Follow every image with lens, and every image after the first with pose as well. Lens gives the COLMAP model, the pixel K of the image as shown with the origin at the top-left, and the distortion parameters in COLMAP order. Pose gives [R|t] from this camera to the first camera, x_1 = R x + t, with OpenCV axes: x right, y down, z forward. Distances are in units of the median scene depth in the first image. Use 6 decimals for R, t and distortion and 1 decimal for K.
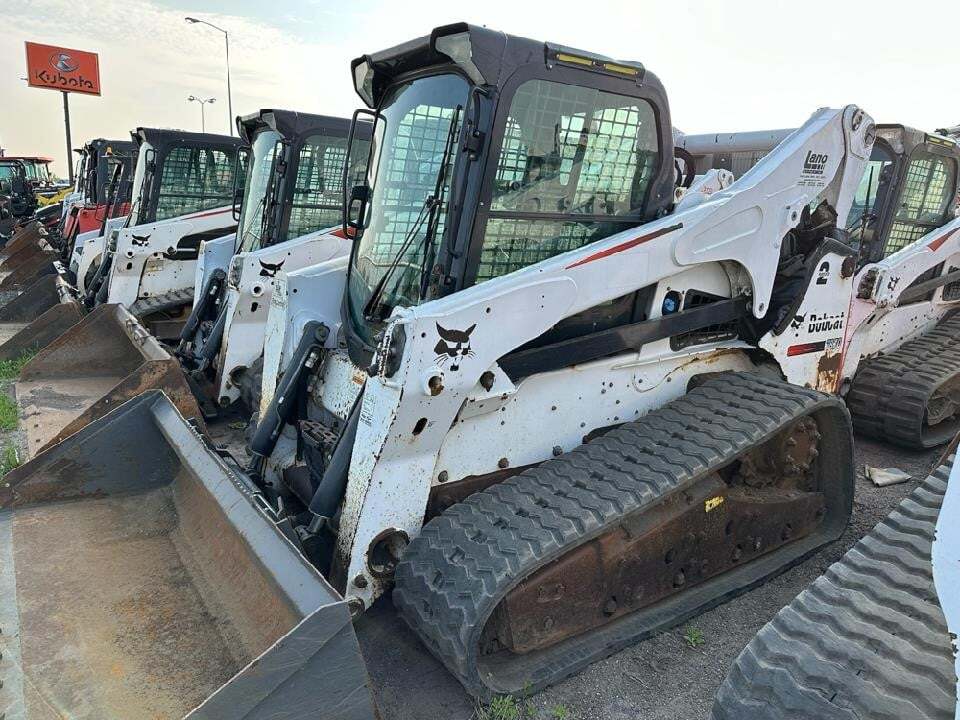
lens RADIAL K [[678.9, 0, 480.0], [0, 678.9, 360.0], [0, 0, 1]] dist [-0.030231, -0.000157]
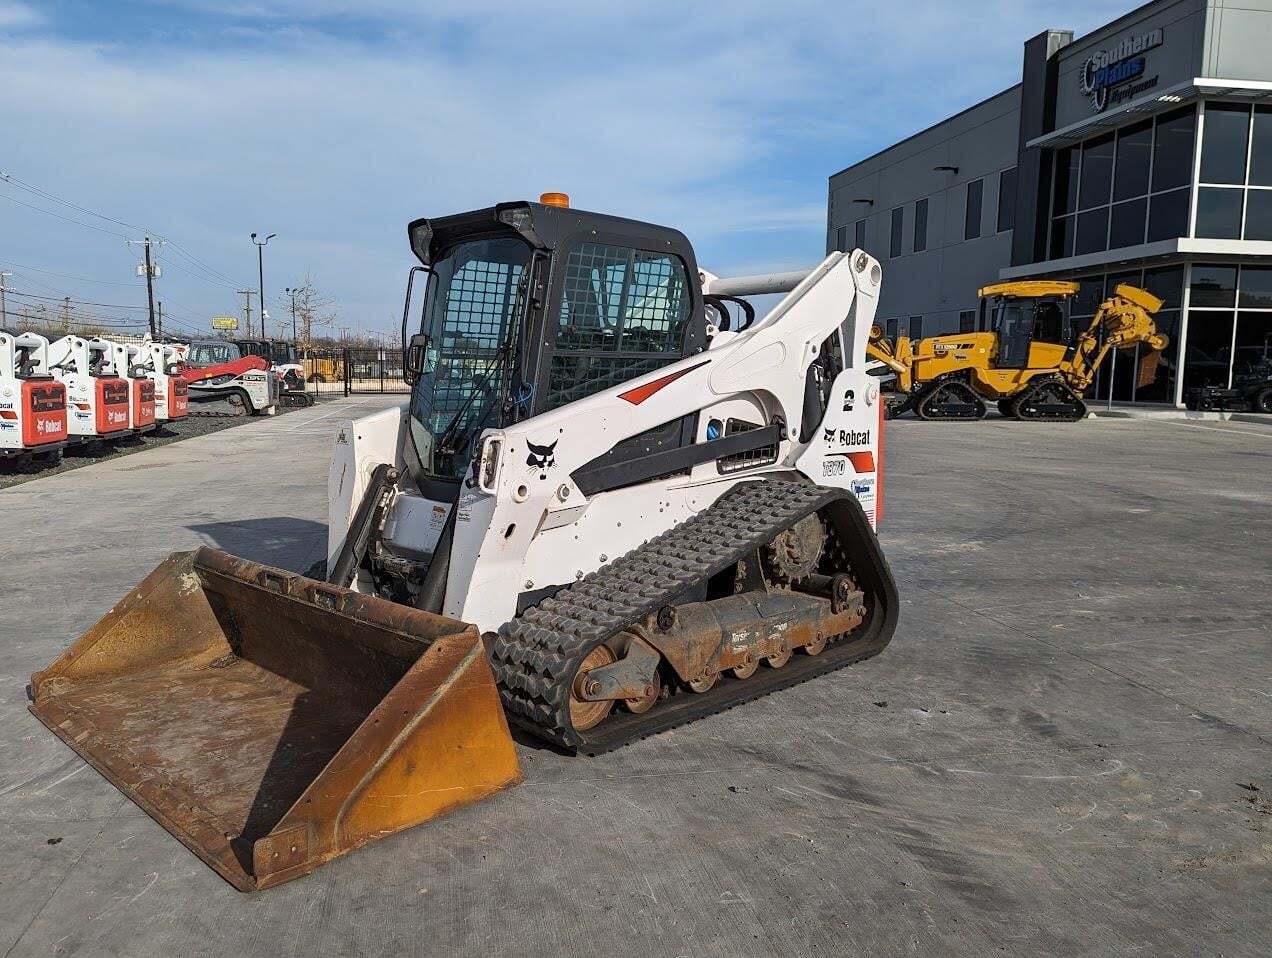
lens RADIAL K [[934.8, 0, 636.0], [0, 934.8, 479.0], [0, 0, 1]] dist [0.000359, -0.134121]
pose [[0.983114, -0.059133, 0.173176, -0.126612], [0.078827, 0.990896, -0.109143, 0.169687], [-0.165145, 0.120951, 0.978825, -0.521541]]
